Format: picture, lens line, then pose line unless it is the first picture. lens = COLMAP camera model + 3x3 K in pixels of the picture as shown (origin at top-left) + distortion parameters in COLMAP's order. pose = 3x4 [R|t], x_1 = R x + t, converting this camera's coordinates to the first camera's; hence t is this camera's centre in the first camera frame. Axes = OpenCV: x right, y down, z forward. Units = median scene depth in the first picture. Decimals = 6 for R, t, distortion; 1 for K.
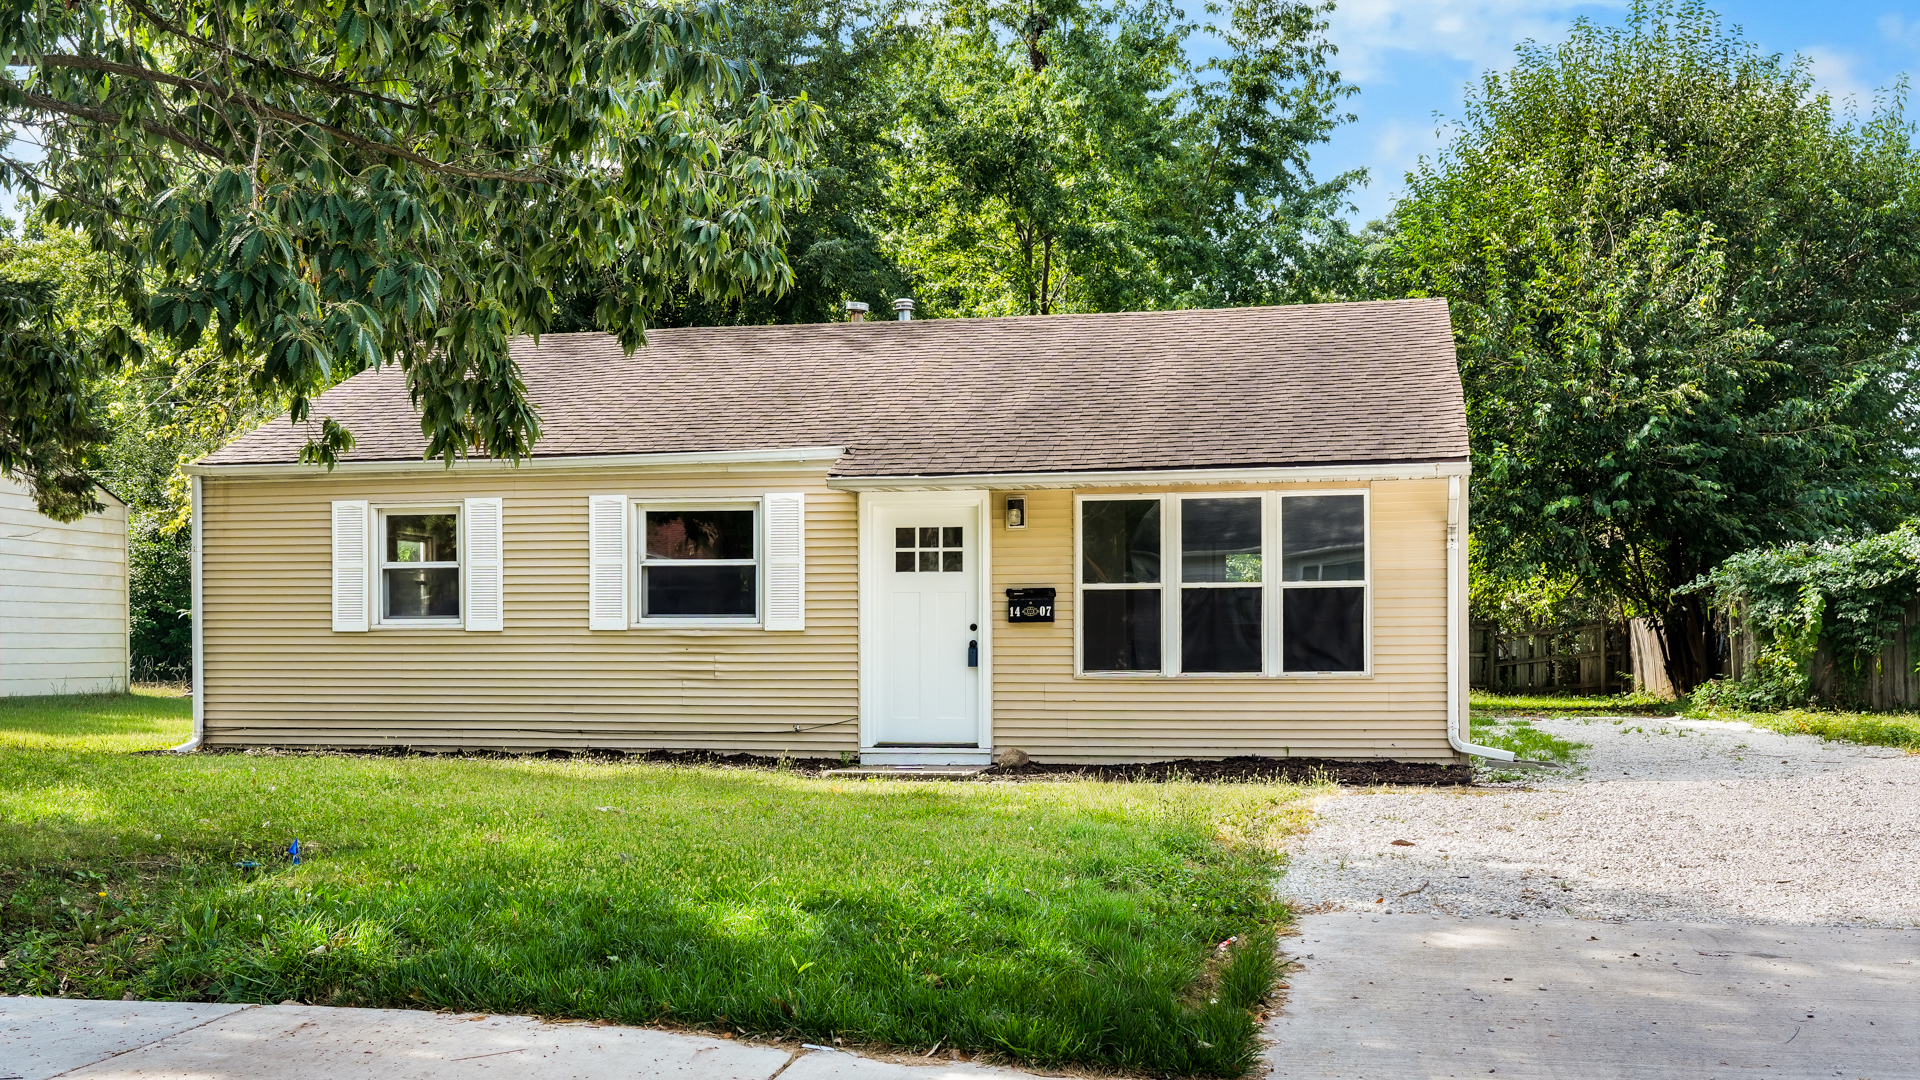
lens RADIAL K [[1966.9, 0, 960.0], [0, 1966.9, 540.0], [0, 0, 1]] dist [-0.009721, -0.017499]
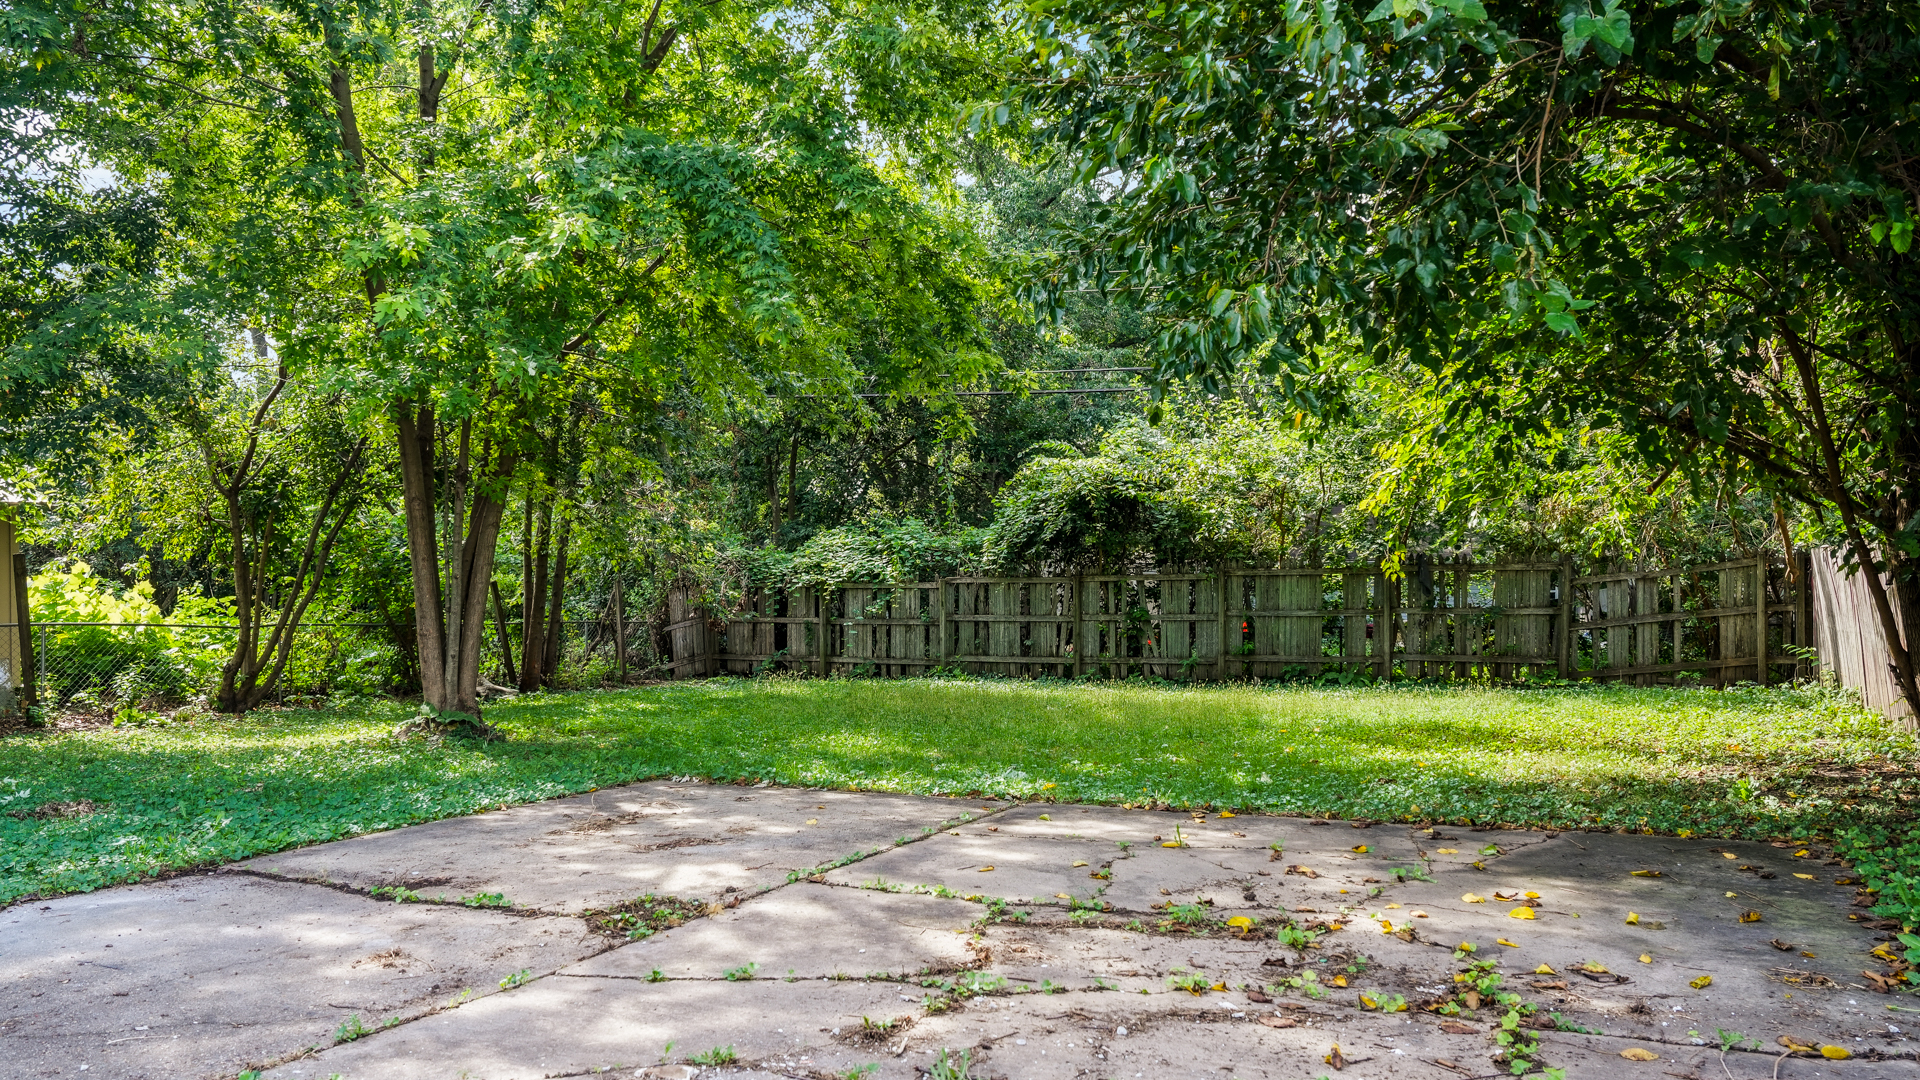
lens RADIAL K [[1362.5, 0, 960.0], [0, 1362.5, 540.0], [0, 0, 1]] dist [-0.004712, -0.001861]
pose [[0.969689, -0.009725, -0.244150, 0.212544], [0.016243, 0.999563, 0.024696, 0.025674], [0.243803, -0.027914, 0.969423, 0.600492]]
